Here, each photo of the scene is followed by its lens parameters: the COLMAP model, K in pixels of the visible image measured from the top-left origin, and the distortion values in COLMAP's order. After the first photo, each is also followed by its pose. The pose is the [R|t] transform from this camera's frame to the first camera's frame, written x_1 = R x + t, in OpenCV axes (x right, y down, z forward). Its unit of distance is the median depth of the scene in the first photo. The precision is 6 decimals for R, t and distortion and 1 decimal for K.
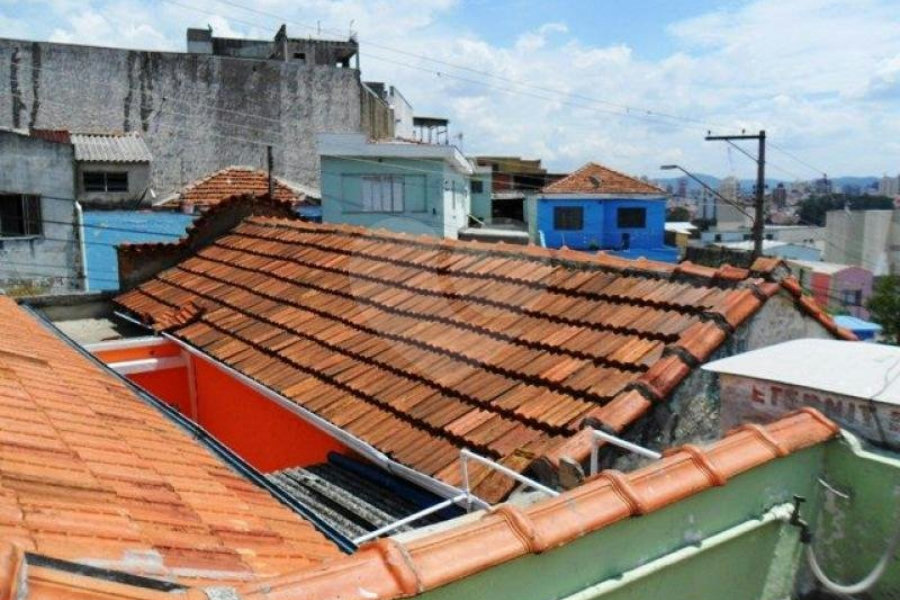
lens RADIAL K [[721.9, 0, 450.0], [0, 721.9, 300.0], [0, 0, 1]] dist [-0.052684, 0.042582]
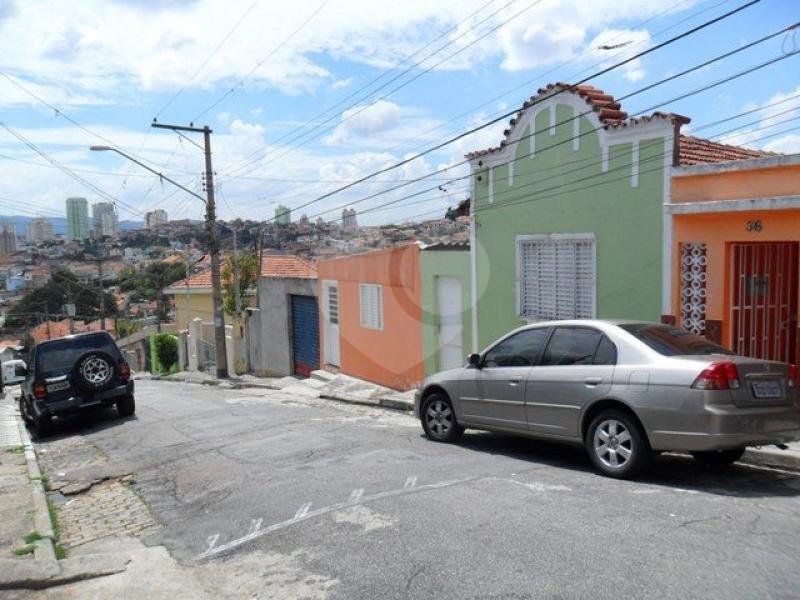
lens RADIAL K [[641.2, 0, 400.4], [0, 641.2, 298.8], [0, 0, 1]] dist [-0.048051, 0.031260]
pose [[0.071387, -0.082865, 0.994001, -0.214907], [0.150431, 0.986039, 0.071397, 0.007060], [-0.986040, 0.144432, 0.082856, 0.218333]]
